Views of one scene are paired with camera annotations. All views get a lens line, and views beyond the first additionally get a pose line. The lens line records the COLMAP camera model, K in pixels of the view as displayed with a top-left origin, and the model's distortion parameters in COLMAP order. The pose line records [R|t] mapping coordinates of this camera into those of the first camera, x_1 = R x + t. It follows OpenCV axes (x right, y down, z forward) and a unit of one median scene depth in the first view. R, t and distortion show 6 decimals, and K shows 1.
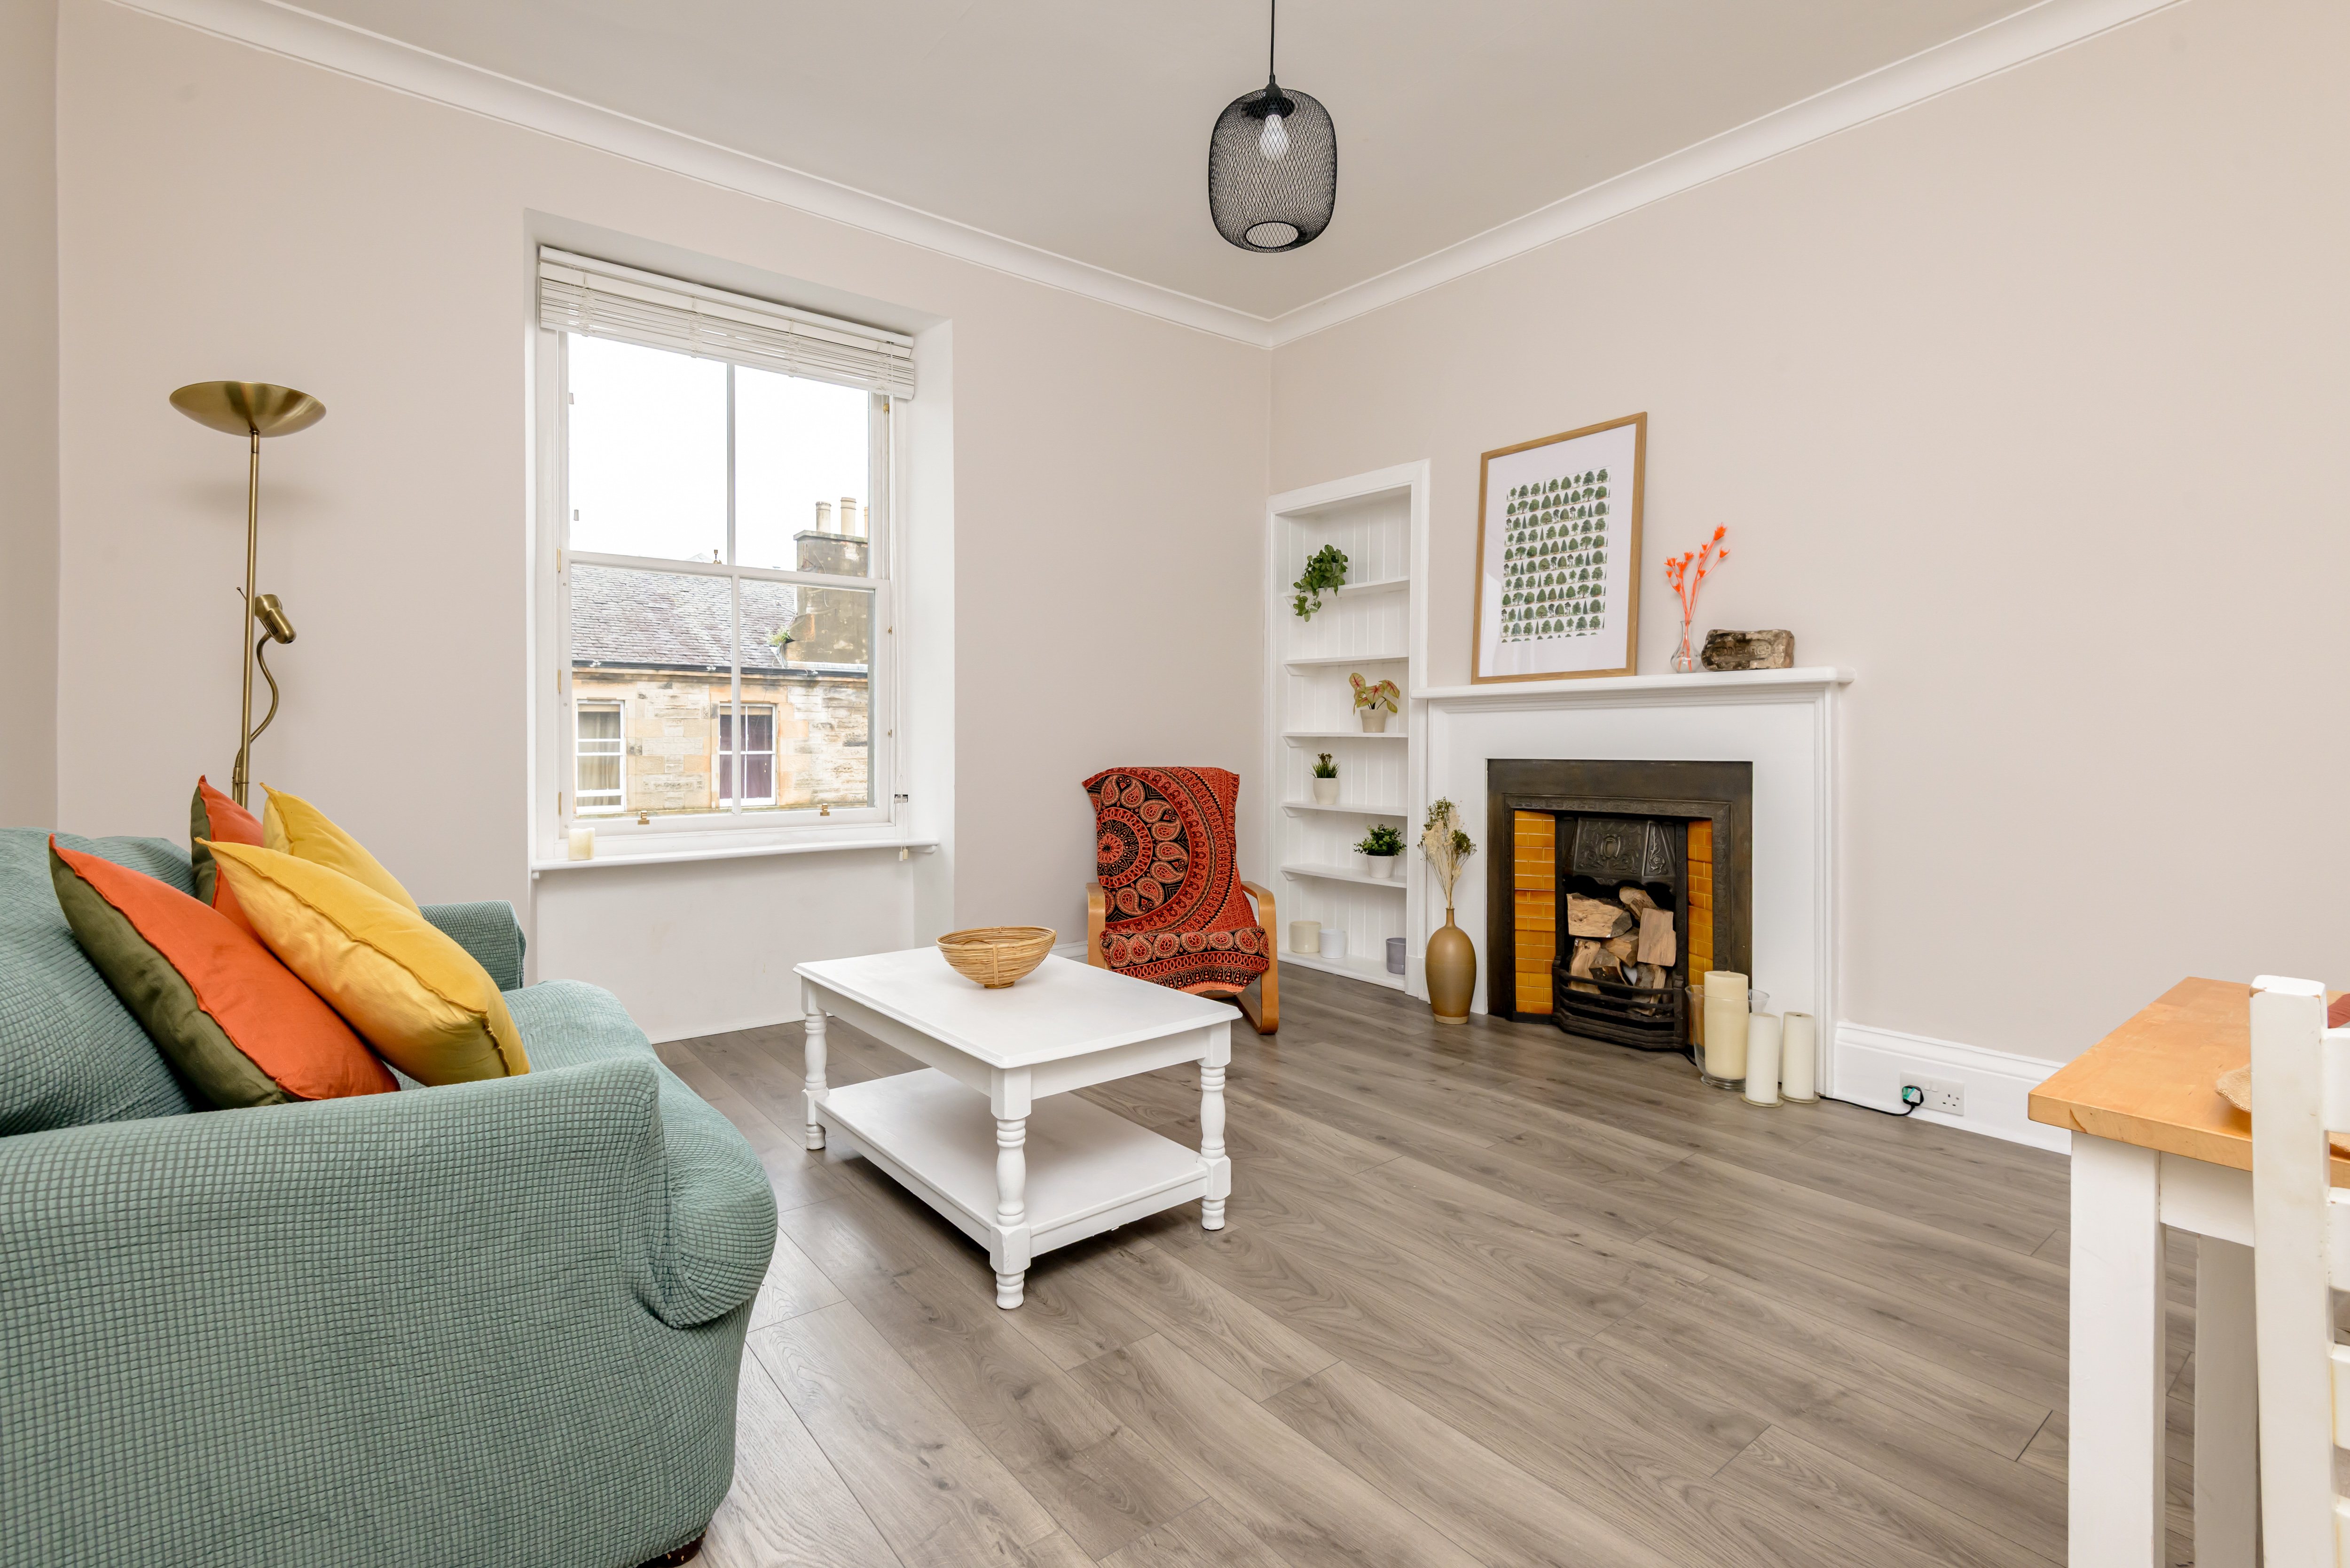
lens RADIAL K [[1082.0, 0, 1210.0], [0, 1082.0, 751.7], [0, 0, 1]] dist [0.027658, -0.000953]
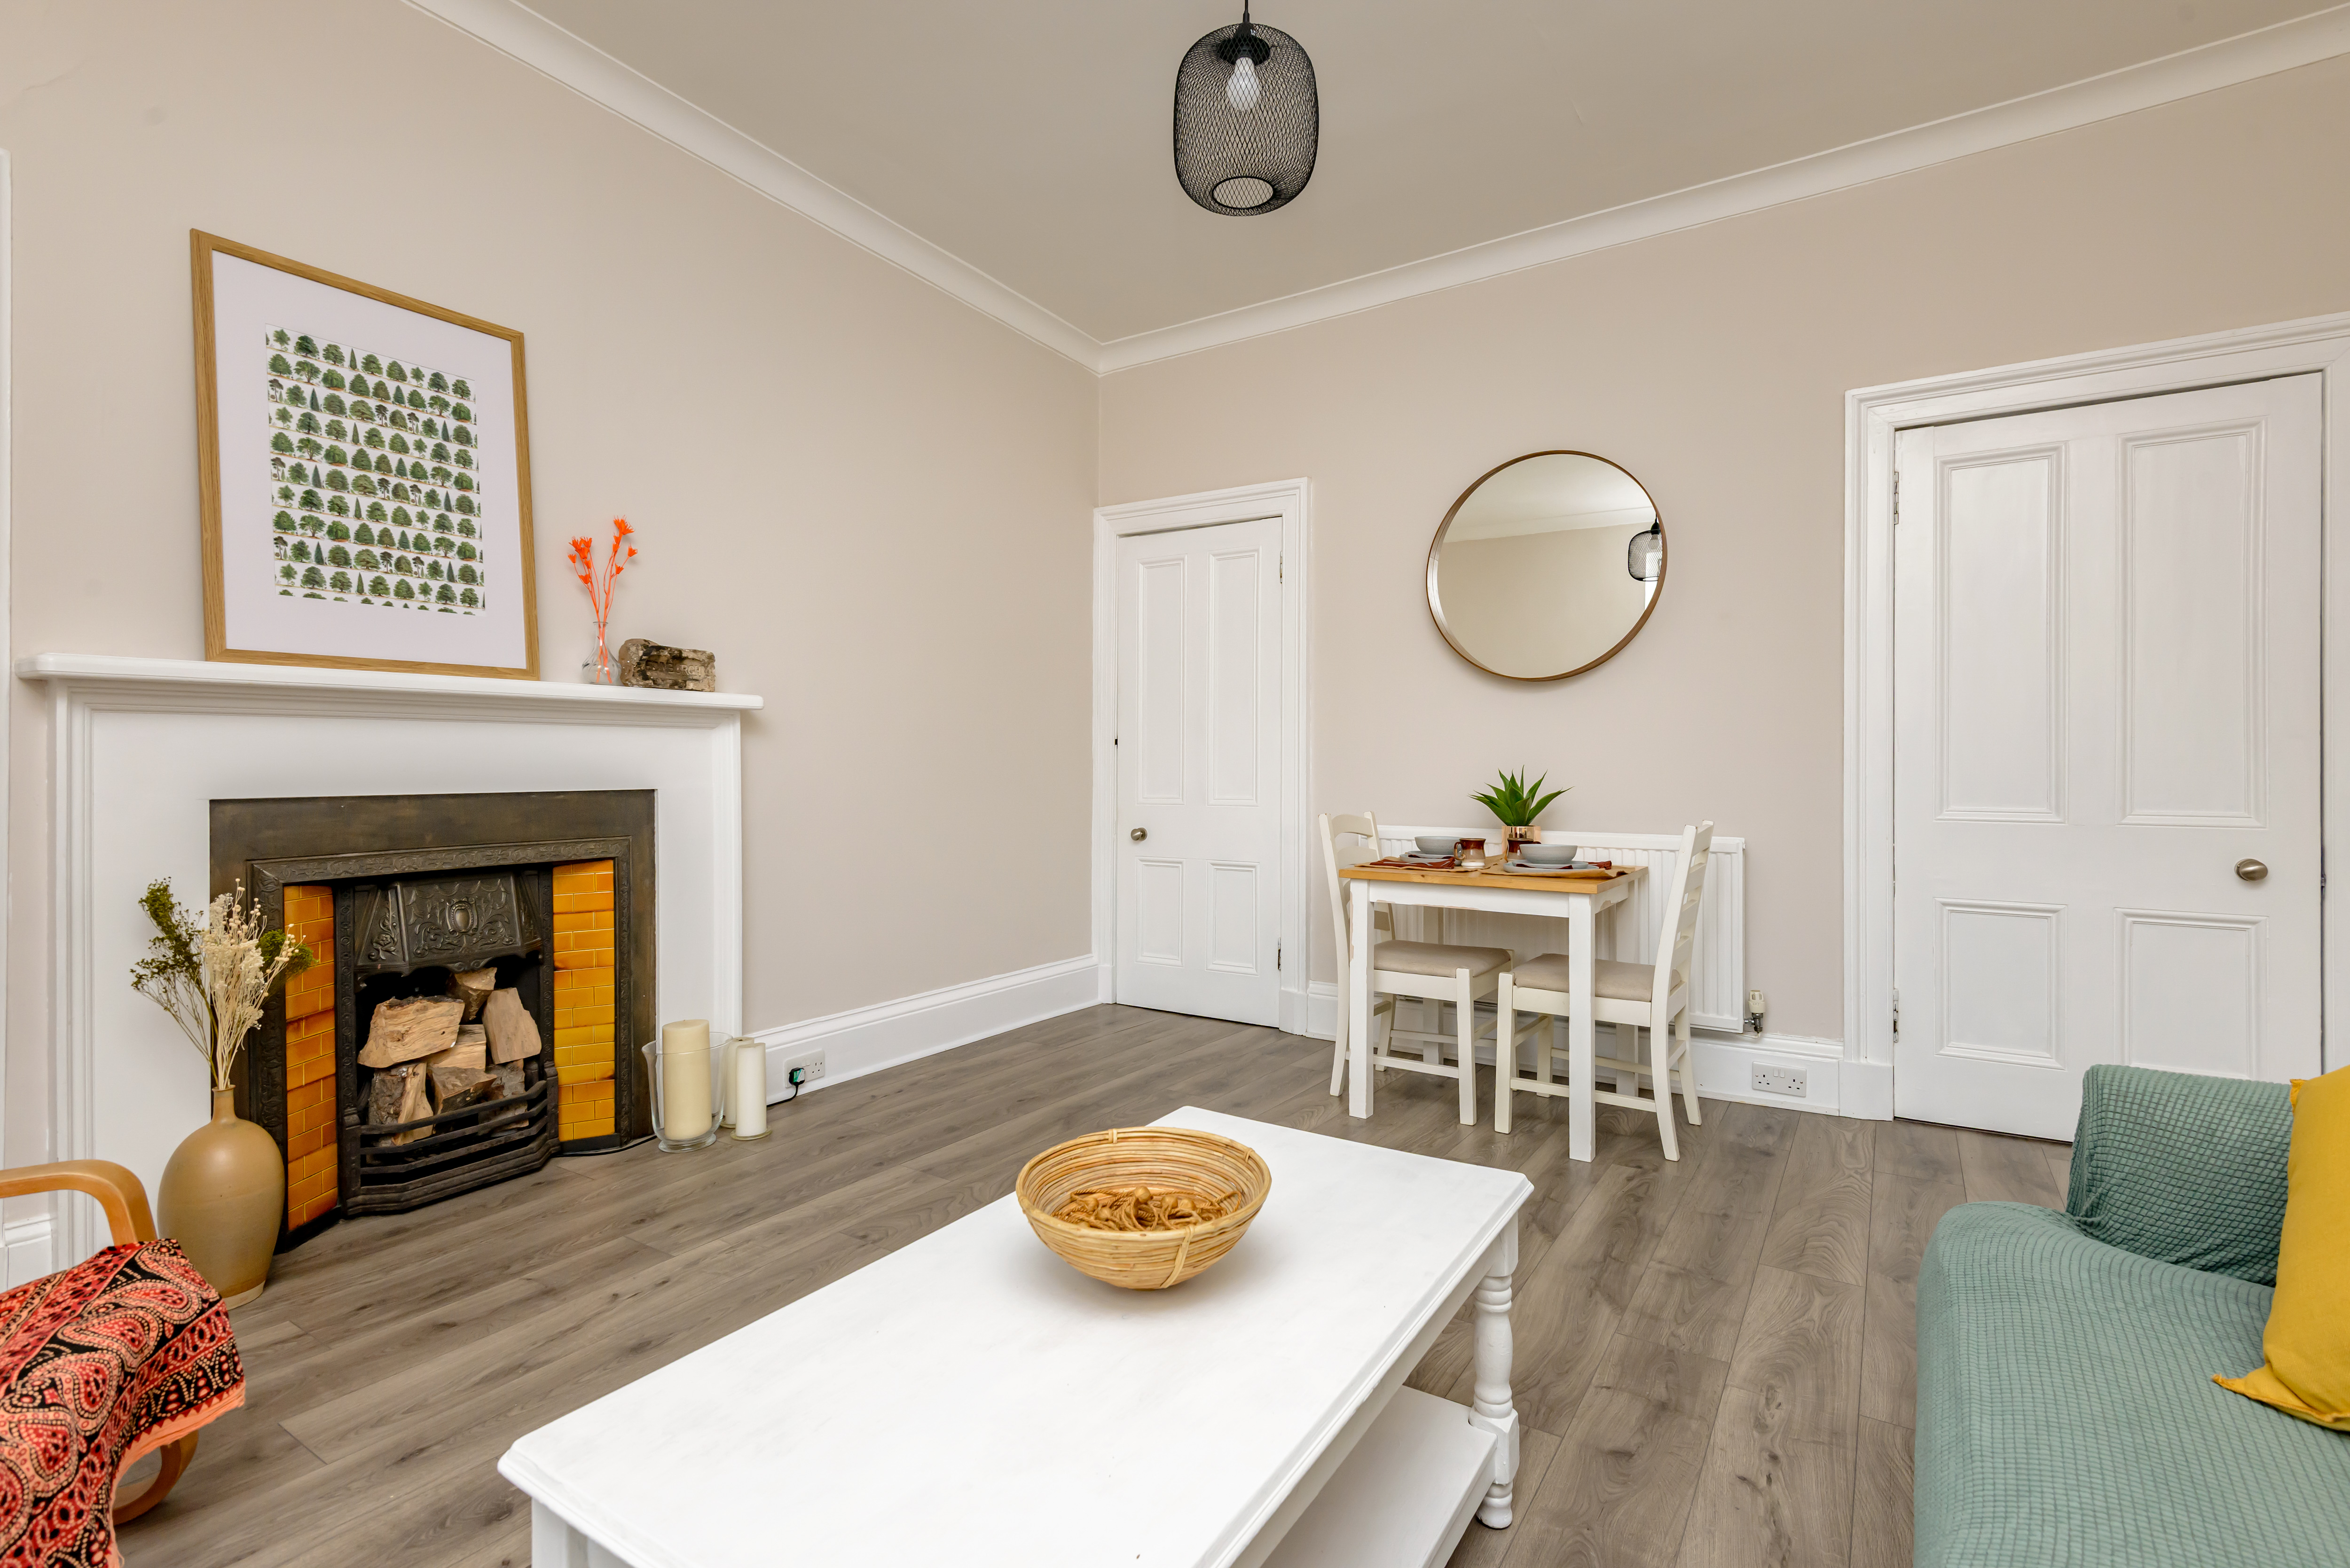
lens RADIAL K [[1082.0, 0, 1179.0], [0, 1082.0, 769.1], [0, 0, 1]] dist [0.027658, -0.000953]
pose [[-0.294998, -0.003319, 0.955492, -0.457313], [0.009485, 0.999935, 0.006402, -0.008726], [-0.955451, 0.010951, -0.294947, 0.774864]]
